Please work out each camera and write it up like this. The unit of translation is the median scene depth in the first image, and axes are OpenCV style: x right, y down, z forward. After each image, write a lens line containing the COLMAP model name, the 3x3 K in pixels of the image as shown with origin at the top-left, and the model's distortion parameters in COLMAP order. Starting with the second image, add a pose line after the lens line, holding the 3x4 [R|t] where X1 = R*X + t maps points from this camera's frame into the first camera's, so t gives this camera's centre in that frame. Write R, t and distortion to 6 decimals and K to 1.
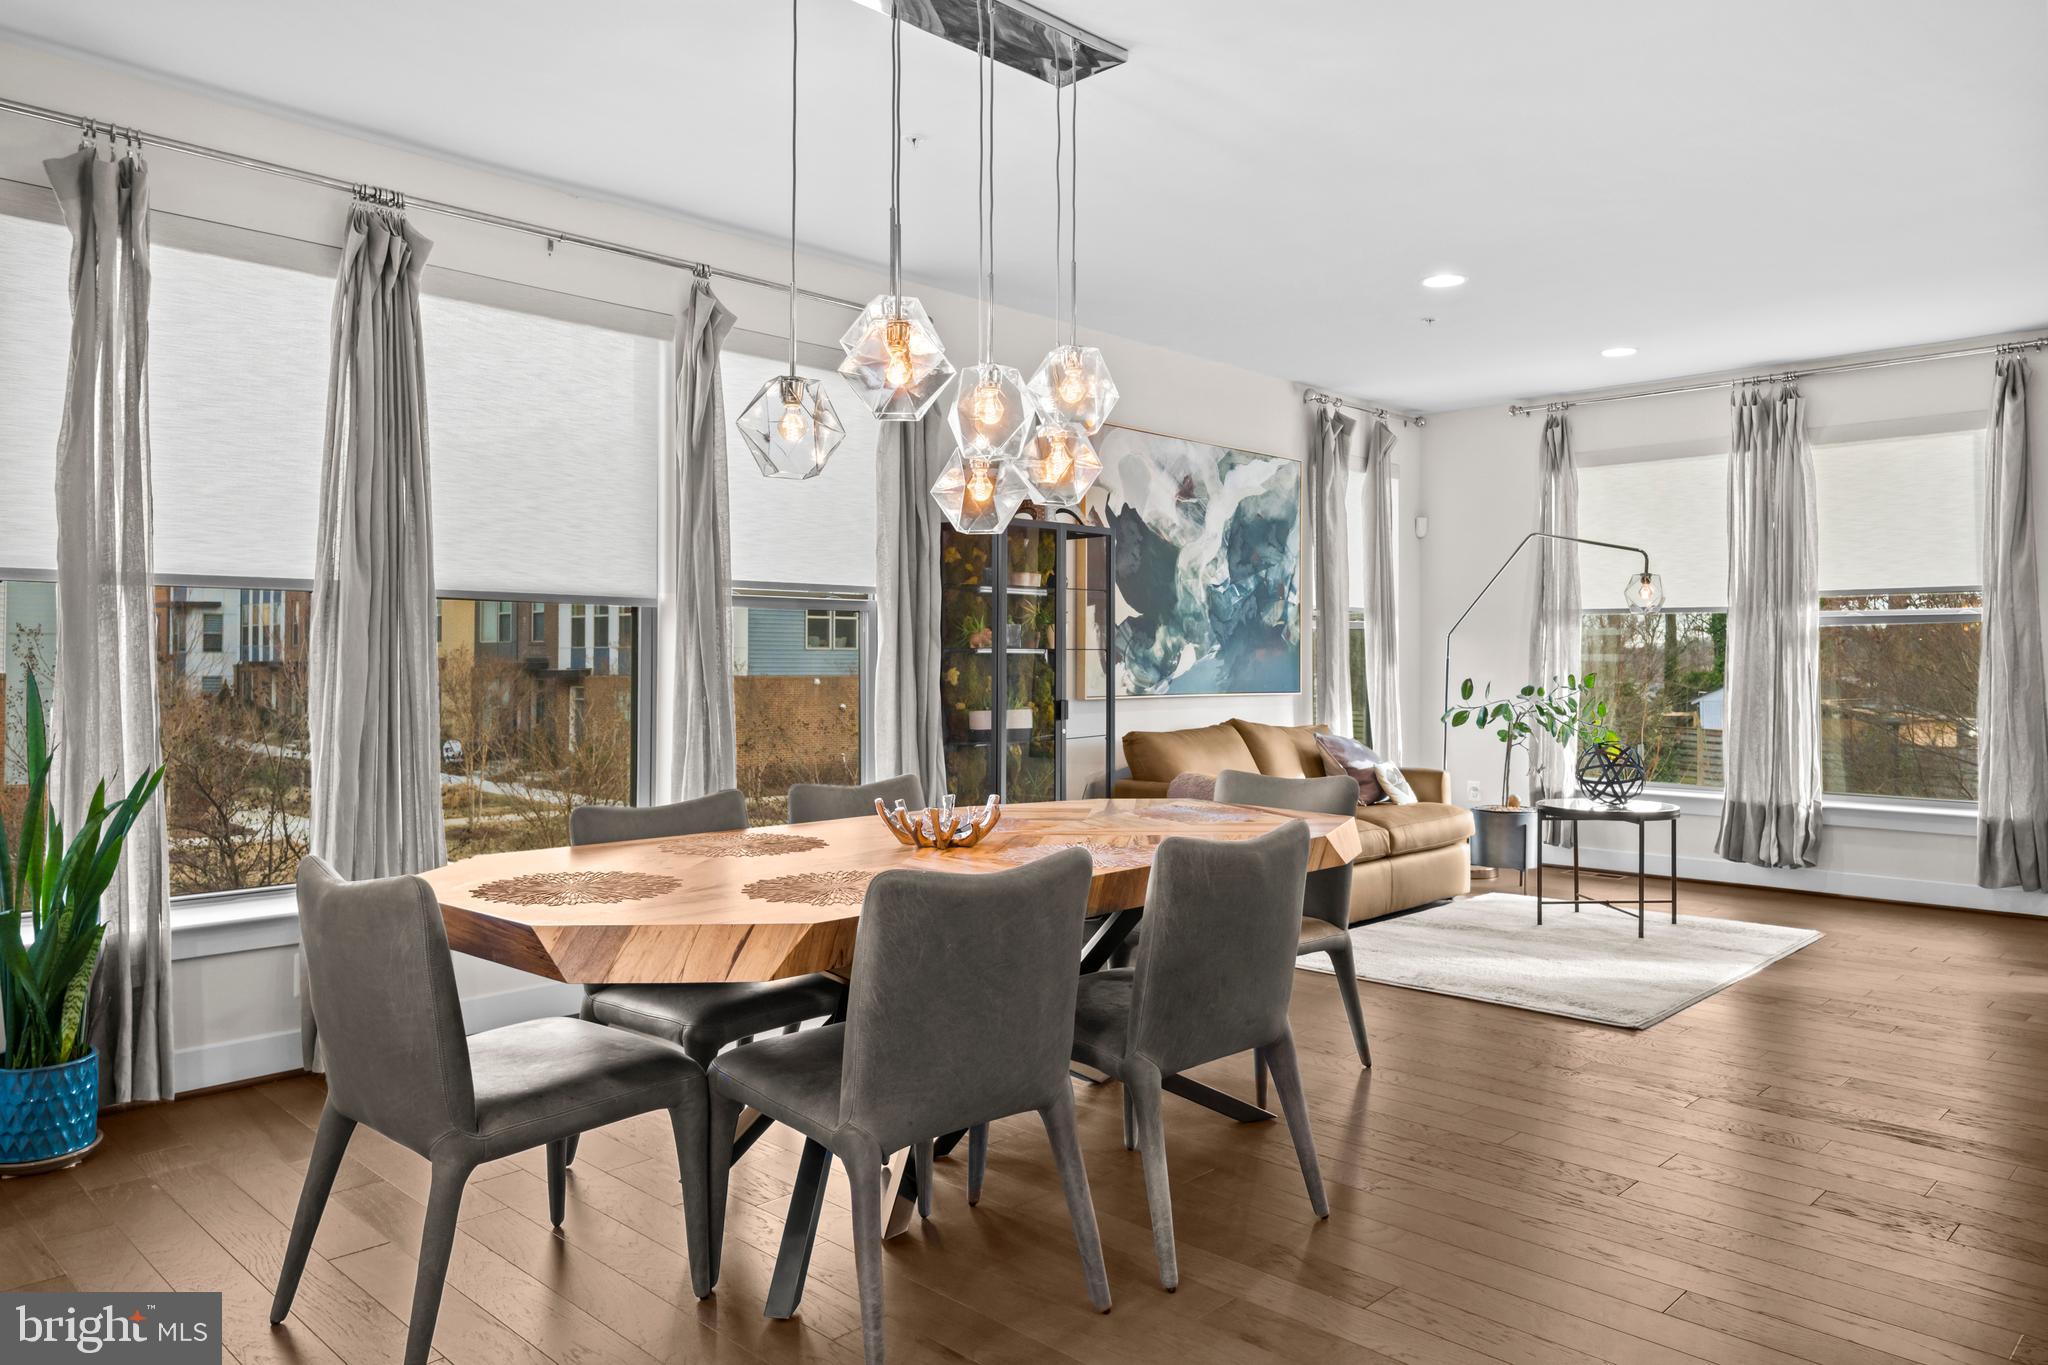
lens RADIAL K [[1366.5, 0, 1023.0], [0, 1366.5, 651.2], [0, 0, 1]] dist [-0.022615, 0.025848]
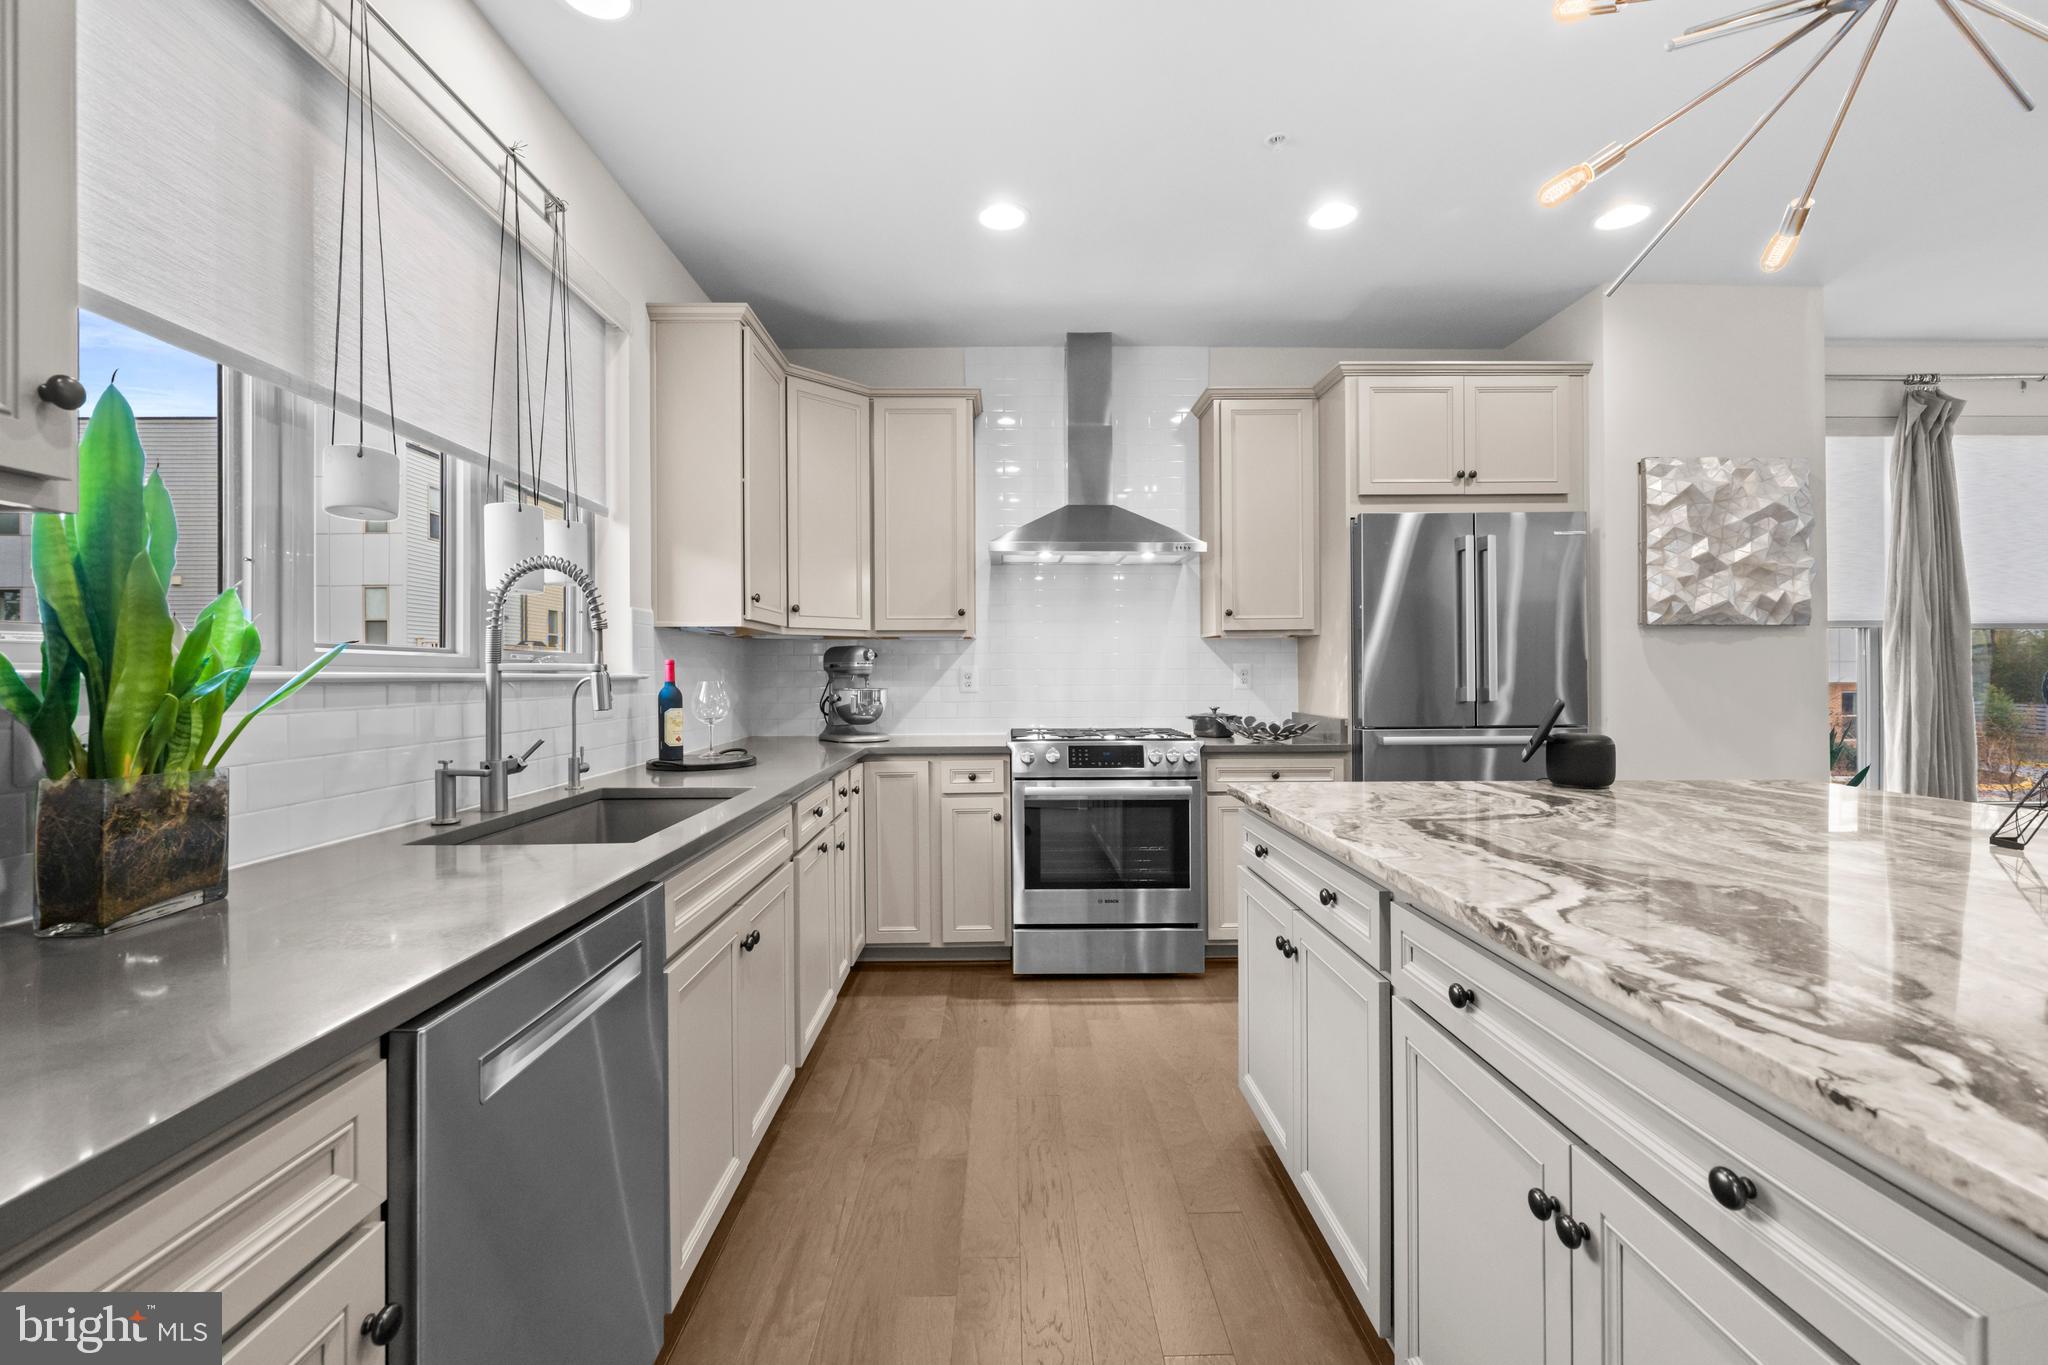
lens RADIAL K [[857.9, 0, 1024.0], [0, 857.9, 682.5], [0, 0, 1]] dist [-0.001425, -0.000090]
pose [[0.714733, -0.003672, -0.699388, -0.288567], [0.012061, 0.999902, 0.007076, -0.000686], [0.699294, -0.013493, 0.714707, -0.244889]]
